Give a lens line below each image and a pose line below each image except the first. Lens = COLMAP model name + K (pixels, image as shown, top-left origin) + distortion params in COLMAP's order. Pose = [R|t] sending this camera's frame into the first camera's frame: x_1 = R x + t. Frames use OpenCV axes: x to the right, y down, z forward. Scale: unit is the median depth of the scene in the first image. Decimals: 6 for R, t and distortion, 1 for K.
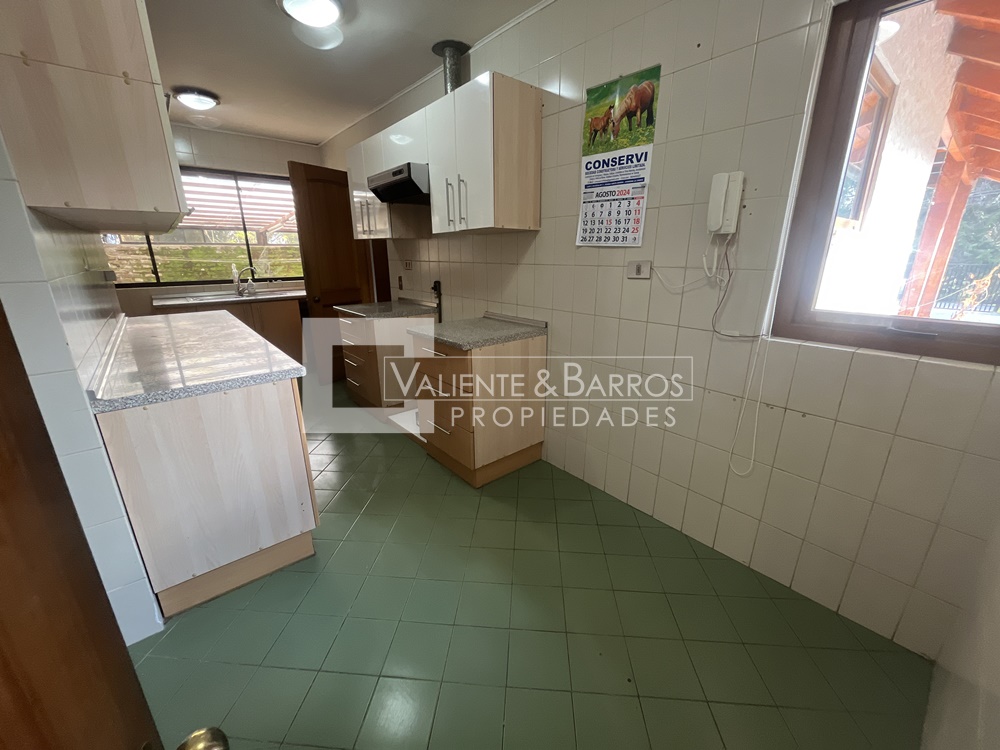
lens RADIAL K [[401.8, 0, 499.1], [0, 401.8, 377.6], [0, 0, 1]] dist [-0.002787, -0.000496]
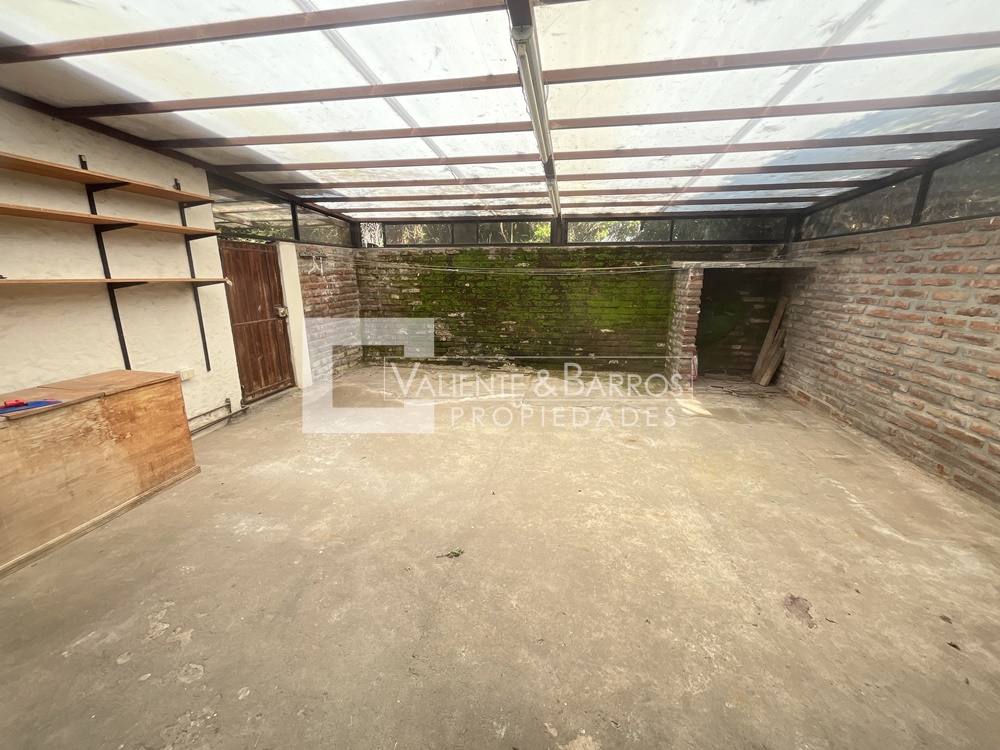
lens RADIAL K [[401.8, 0, 501.4], [0, 401.8, 373.3], [0, 0, 1]] dist [-0.002787, -0.000496]
pose [[0.654618, 0.193441, -0.730791, -0.287171], [-0.221543, 0.973352, 0.059196, -0.255062], [0.722768, 0.123151, 0.680030, 0.869238]]
